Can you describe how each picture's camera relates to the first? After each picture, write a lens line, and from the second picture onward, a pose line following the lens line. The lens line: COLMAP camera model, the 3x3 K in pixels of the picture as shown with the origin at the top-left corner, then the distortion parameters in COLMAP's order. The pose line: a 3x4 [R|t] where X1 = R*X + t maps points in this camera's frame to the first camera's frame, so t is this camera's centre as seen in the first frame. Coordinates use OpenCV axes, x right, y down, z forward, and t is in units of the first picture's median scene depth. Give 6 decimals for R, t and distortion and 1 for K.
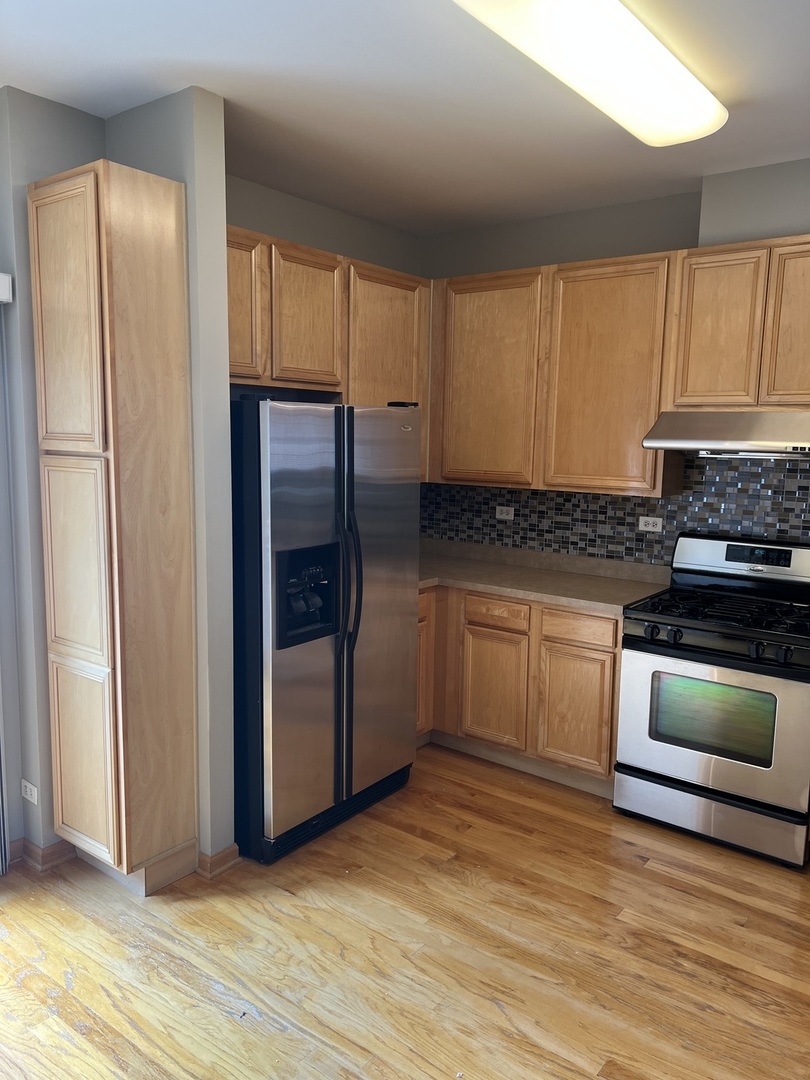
lens RADIAL K [[819.6, 0, 398.1], [0, 819.6, 541.1], [0, 0, 1]] dist [0.074400, -0.075753]
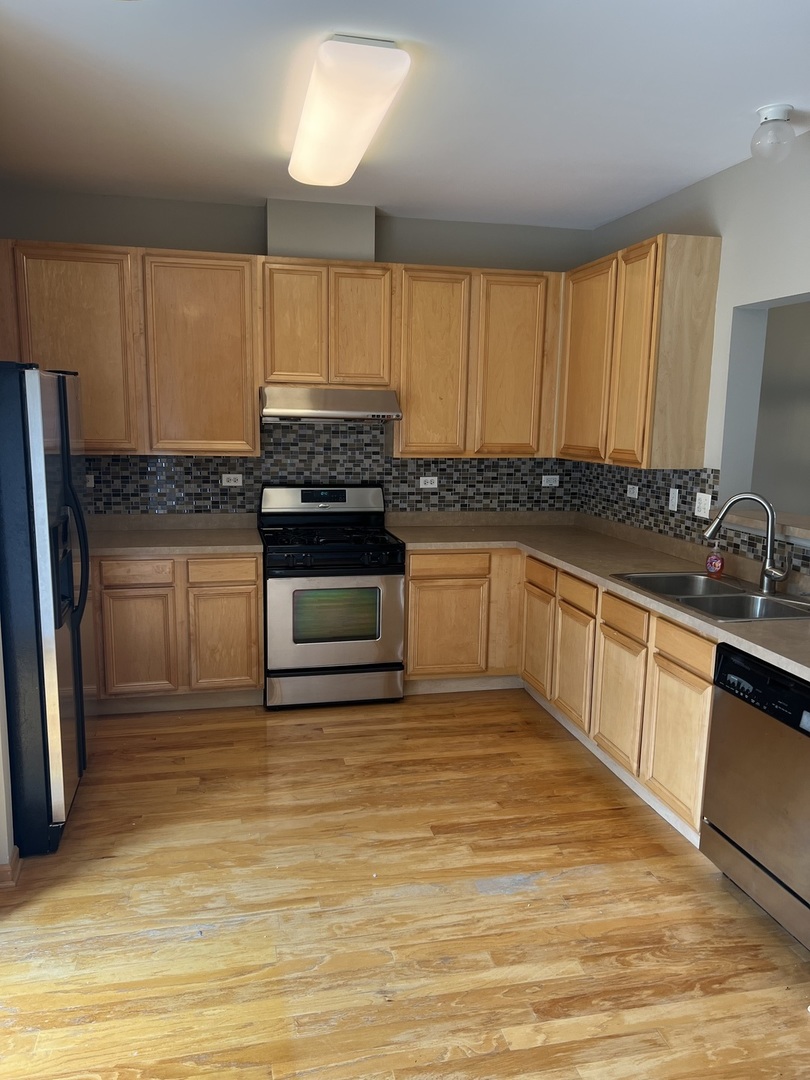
lens RADIAL K [[819.6, 0, 407.0], [0, 819.6, 543.9], [0, 0, 1]] dist [0.074400, -0.075753]
pose [[0.629551, -0.132095, 0.765648, -0.529626], [0.099711, 0.991029, 0.088992, -0.010982], [-0.770534, 0.020319, 0.637075, 0.048314]]
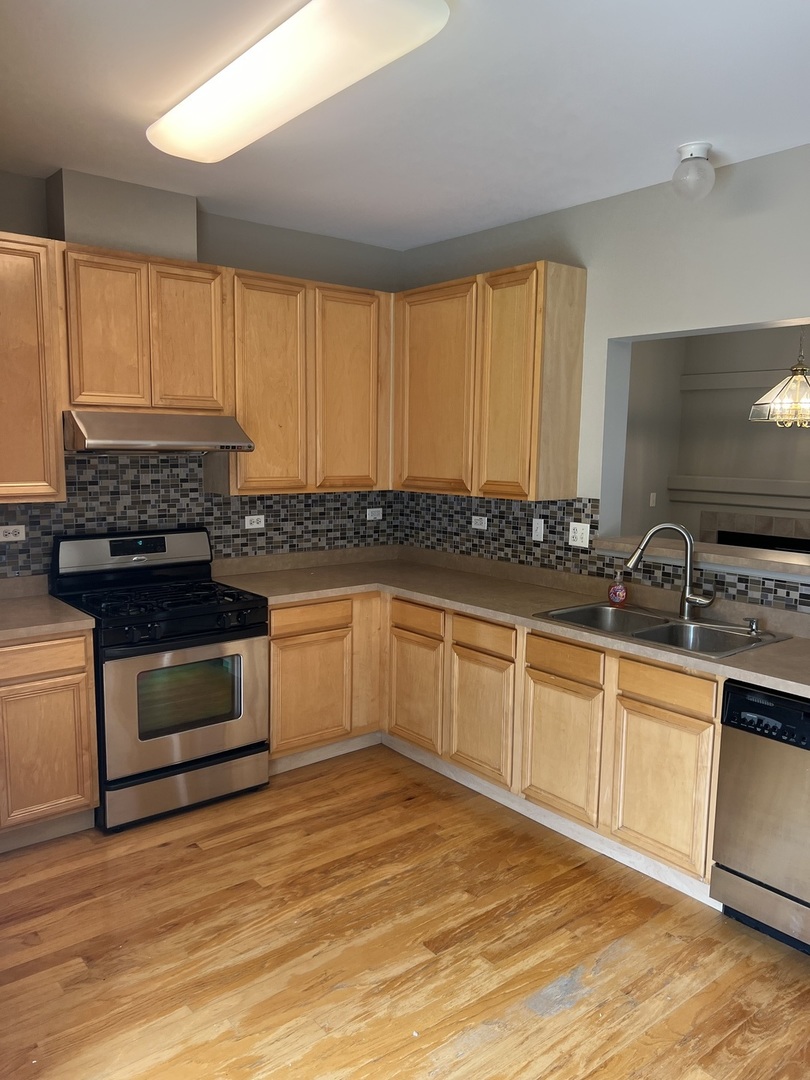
lens RADIAL K [[819.6, 0, 400.2], [0, 819.6, 540.1], [0, 0, 1]] dist [0.074400, -0.075753]
pose [[0.221899, -0.136637, 0.965449, -0.543512], [0.123347, 0.986112, 0.111212, -0.070335], [-0.967236, 0.094407, 0.235671, 0.430188]]
